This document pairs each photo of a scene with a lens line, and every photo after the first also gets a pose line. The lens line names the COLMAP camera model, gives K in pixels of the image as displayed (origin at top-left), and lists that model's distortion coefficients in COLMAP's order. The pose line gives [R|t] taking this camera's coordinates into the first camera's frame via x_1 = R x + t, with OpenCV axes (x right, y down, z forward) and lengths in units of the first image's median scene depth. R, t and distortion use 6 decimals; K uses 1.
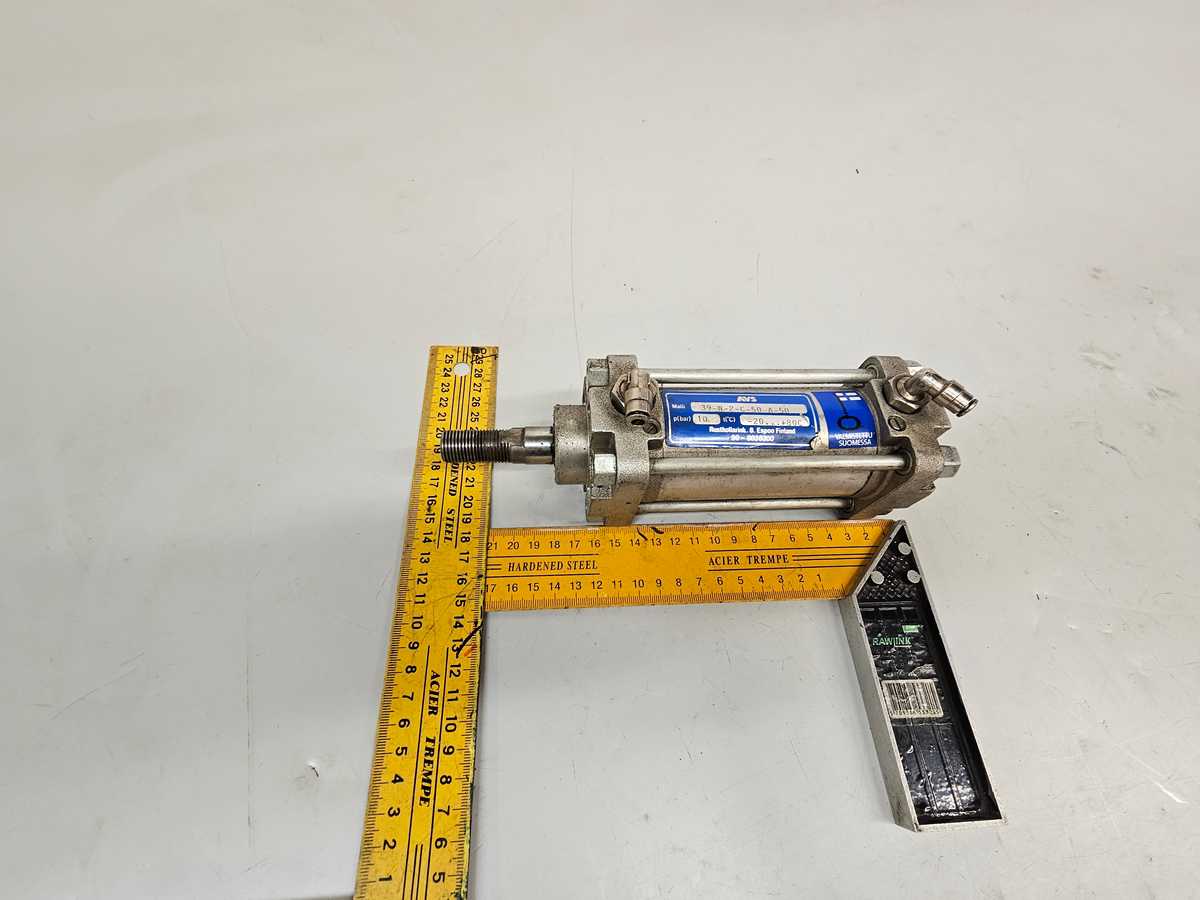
lens RADIAL K [[493.9, 0, 599.3], [0, 493.9, 463.4], [0, 0, 1]] dist [-0.001184, -0.000239]
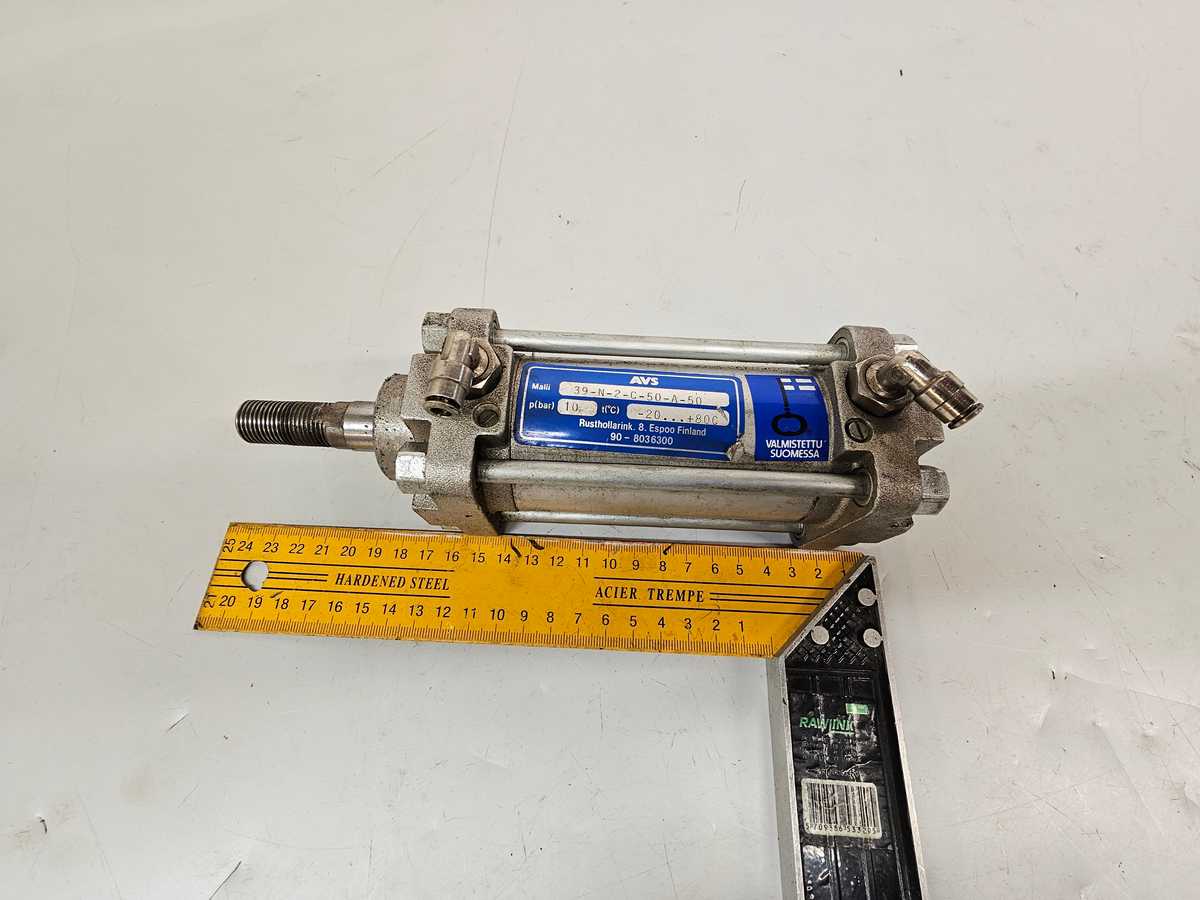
lens RADIAL K [[493.9, 0, 599.3], [0, 493.9, 463.4], [0, 0, 1]] dist [-0.001184, -0.000239]
pose [[0.994777, 0.067623, -0.076452, 0.285019], [-0.060228, 0.993633, 0.095217, -0.073729], [0.082404, -0.090115, 0.992516, 0.278473]]
